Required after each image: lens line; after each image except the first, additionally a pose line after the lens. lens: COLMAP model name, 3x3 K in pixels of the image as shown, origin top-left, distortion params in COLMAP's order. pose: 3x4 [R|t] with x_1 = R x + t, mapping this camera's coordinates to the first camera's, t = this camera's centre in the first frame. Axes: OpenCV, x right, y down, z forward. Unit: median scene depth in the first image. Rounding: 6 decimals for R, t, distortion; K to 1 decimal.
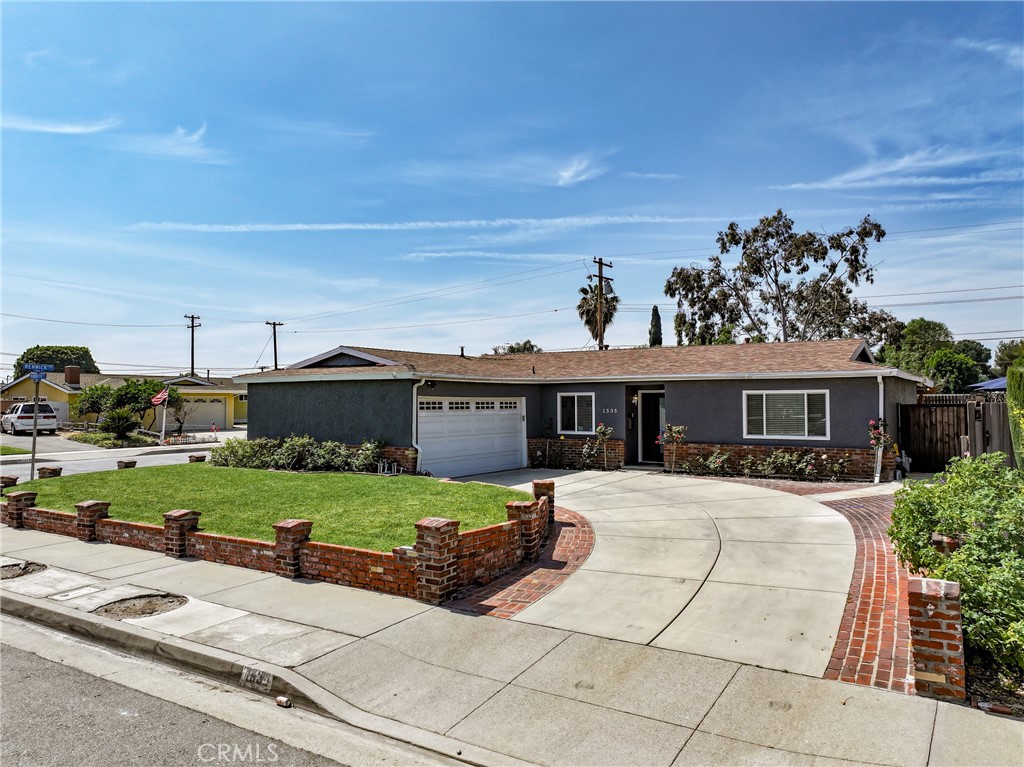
lens RADIAL K [[719.7, 0, 508.9], [0, 719.7, 401.1], [0, 0, 1]] dist [0.031145, -0.009544]
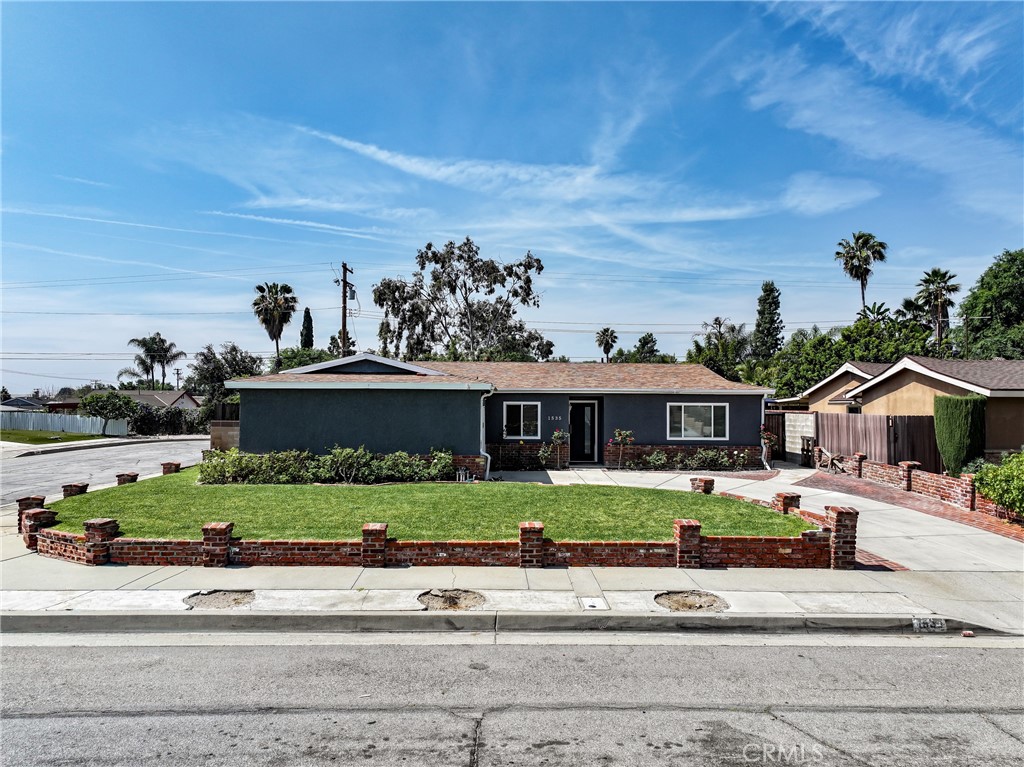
lens RADIAL K [[719.7, 0, 507.4], [0, 719.7, 351.9], [0, 0, 1]] dist [0.031145, -0.009544]
pose [[0.833660, 0.046712, 0.550299, -0.217350], [-0.008741, 0.997408, -0.071422, -0.003468], [-0.552209, 0.054732, 0.831907, 0.031385]]
